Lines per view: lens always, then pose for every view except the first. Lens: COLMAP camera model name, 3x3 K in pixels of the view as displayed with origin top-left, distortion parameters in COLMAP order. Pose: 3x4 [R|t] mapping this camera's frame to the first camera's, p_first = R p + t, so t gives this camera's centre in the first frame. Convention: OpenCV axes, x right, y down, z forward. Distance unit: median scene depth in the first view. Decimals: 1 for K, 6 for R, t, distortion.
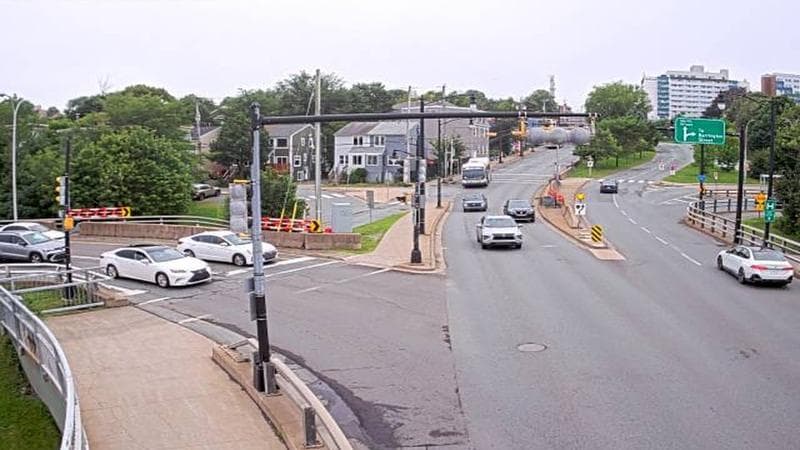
lens RADIAL K [[595.3, 0, 397.9], [0, 595.3, 224.1], [0, 0, 1]] dist [0.002389, -0.000930]
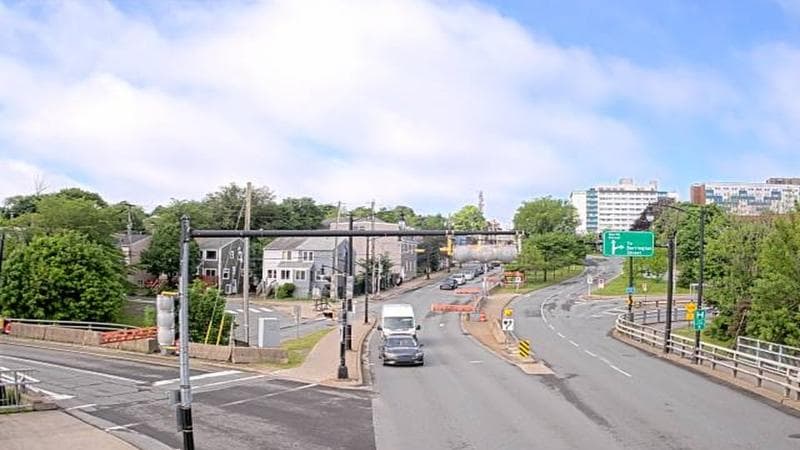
lens RADIAL K [[595.3, 0, 397.9], [0, 595.3, 224.1], [0, 0, 1]] dist [0.002389, -0.000930]
pose [[0.999647, 0.012964, 0.023198, 0.091219], [-0.011815, 0.998728, -0.049010, -0.137965], [-0.023804, 0.048718, 0.998529, -0.008131]]
